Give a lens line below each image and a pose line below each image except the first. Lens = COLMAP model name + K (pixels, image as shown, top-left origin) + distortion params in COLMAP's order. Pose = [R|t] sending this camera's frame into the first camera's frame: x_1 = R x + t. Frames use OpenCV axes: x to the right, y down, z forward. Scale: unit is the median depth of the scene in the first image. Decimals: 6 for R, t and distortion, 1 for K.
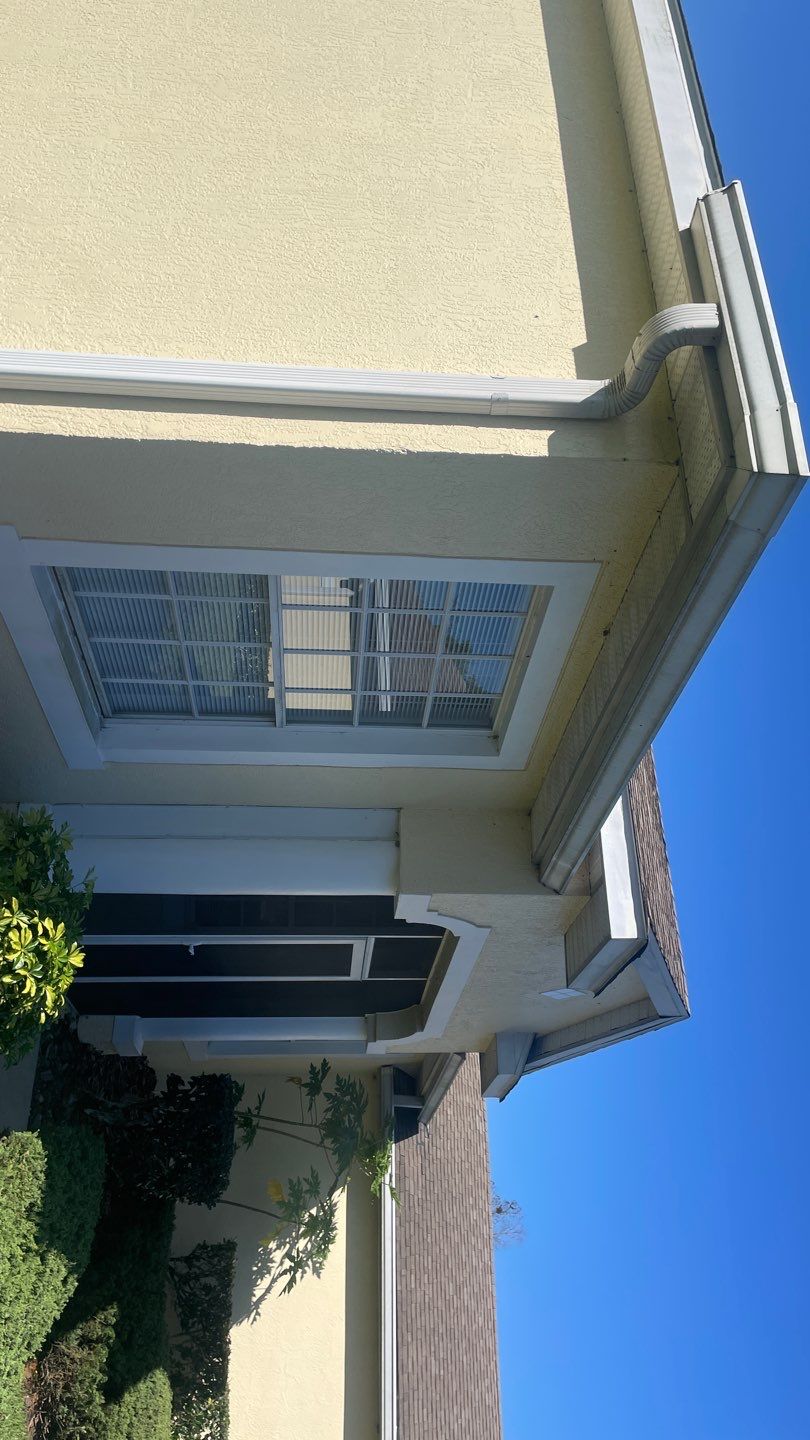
lens RADIAL K [[1075.2, 0, 405.0], [0, 1075.2, 720.0], [0, 0, 1]] dist [0.093120, -0.108178]
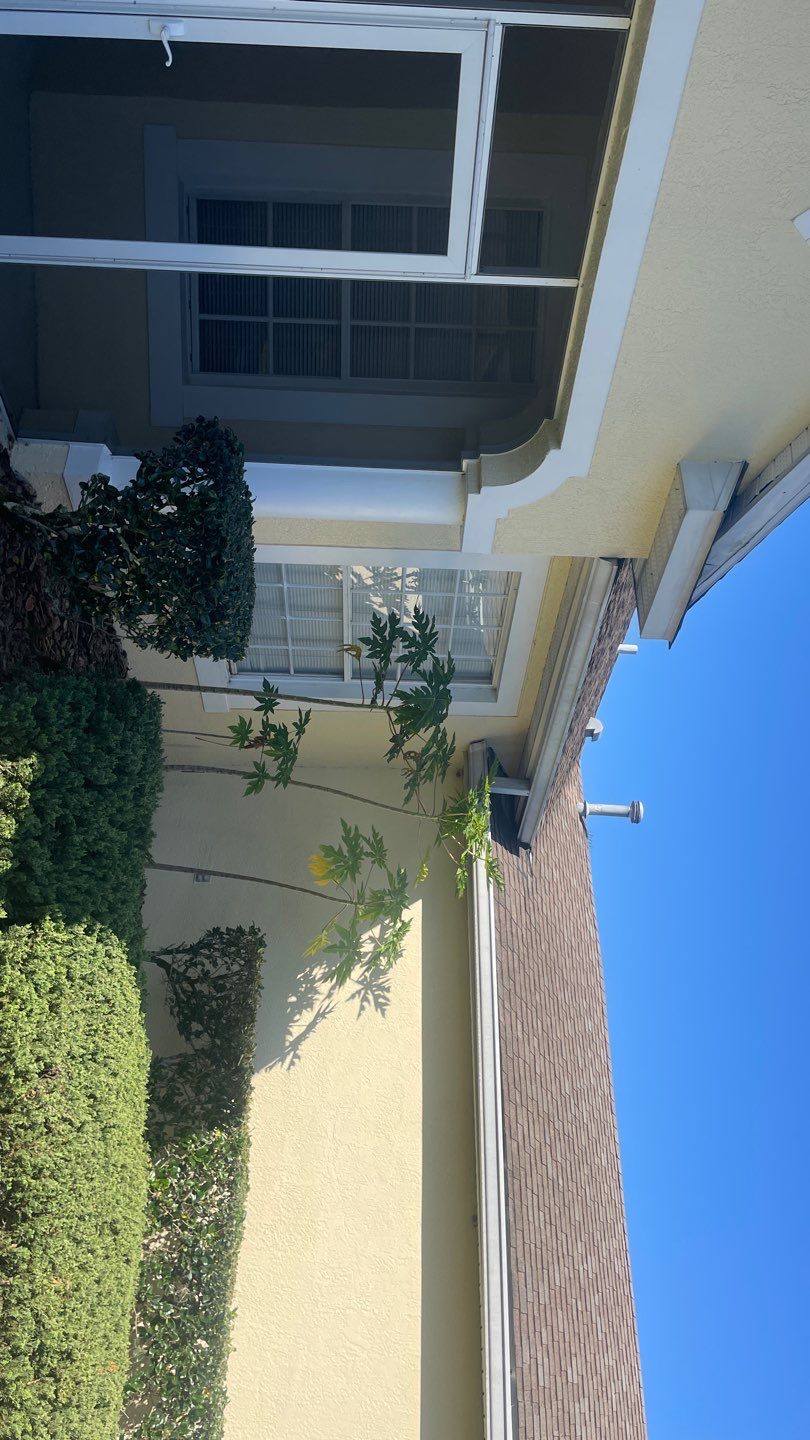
lens RADIAL K [[1075.2, 0, 405.0], [0, 1075.2, 720.0], [0, 0, 1]] dist [0.093120, -0.108178]
pose [[0.998960, -0.003076, -0.045493, -0.034092], [-0.000306, 0.997246, -0.074163, 0.380312], [0.045595, 0.074100, 0.996208, 0.310816]]
